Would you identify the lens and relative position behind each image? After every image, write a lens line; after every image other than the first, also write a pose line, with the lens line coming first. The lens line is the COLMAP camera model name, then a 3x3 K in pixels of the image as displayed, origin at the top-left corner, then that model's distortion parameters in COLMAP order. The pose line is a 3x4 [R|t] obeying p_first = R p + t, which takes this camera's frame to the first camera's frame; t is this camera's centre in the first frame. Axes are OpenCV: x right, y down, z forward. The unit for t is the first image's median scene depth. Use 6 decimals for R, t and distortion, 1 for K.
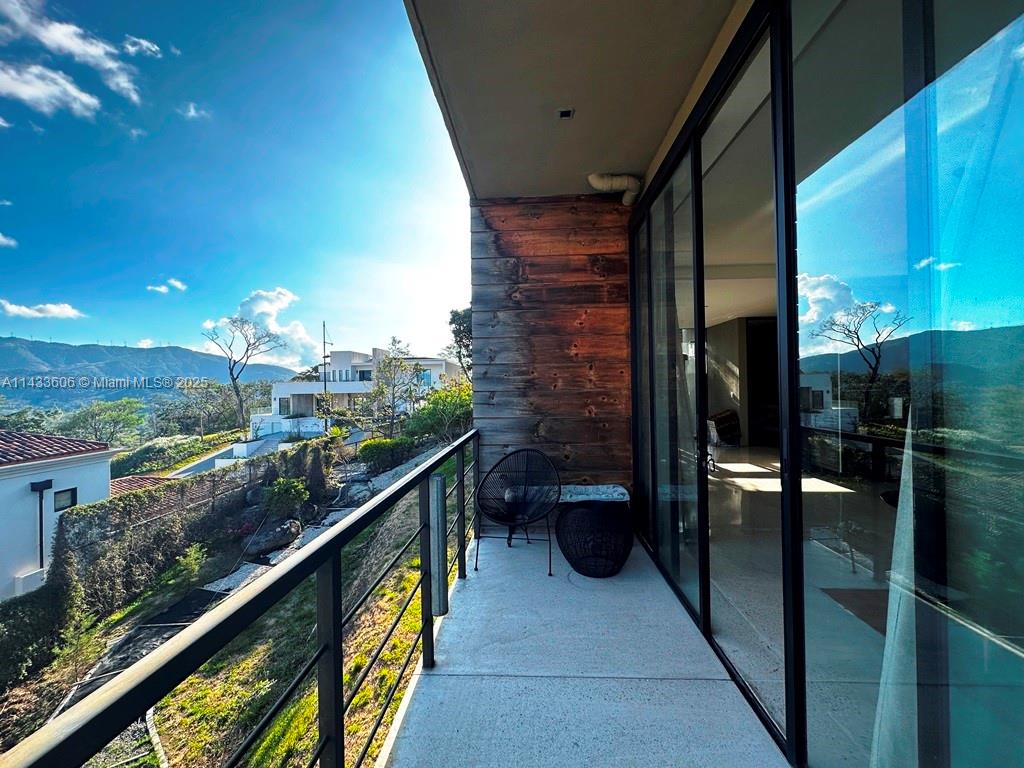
lens RADIAL K [[405.3, 0, 515.8], [0, 405.3, 375.3], [0, 0, 1]] dist [-0.001522, -0.000710]
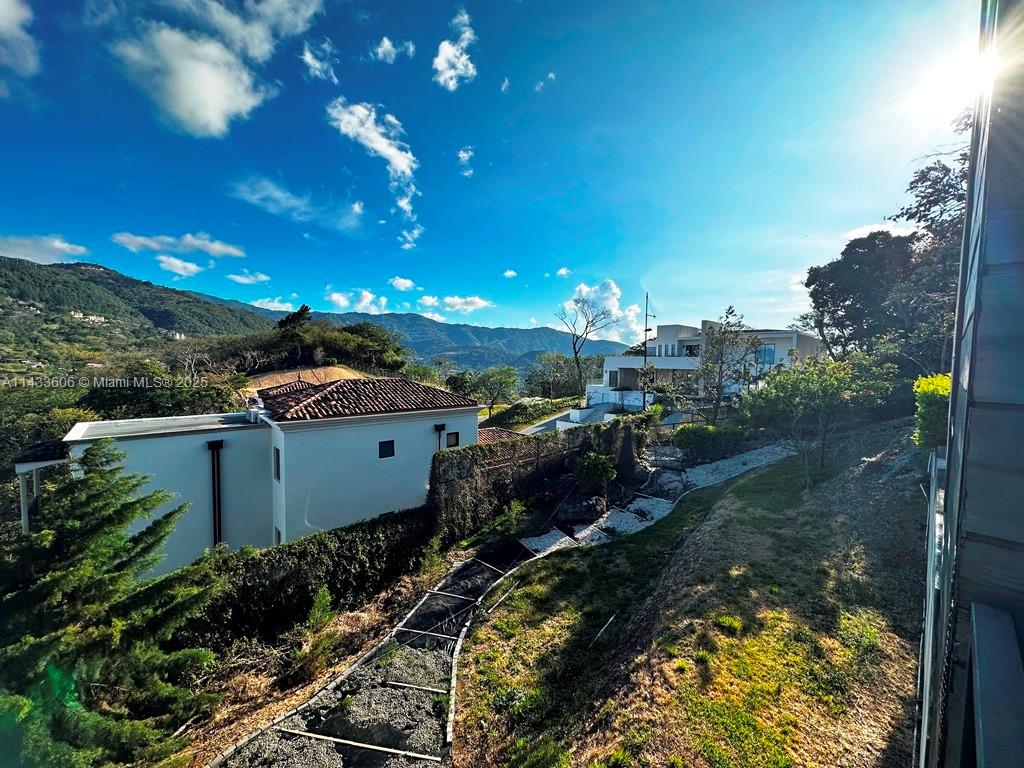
lens RADIAL K [[405.3, 0, 510.8], [0, 405.3, 385.1], [0, 0, 1]] dist [-0.001522, -0.000710]
pose [[0.708313, 0.068858, -0.702532, -0.027741], [-0.008837, 0.996018, 0.088713, 0.002063], [0.705843, -0.056628, 0.706101, 0.152520]]
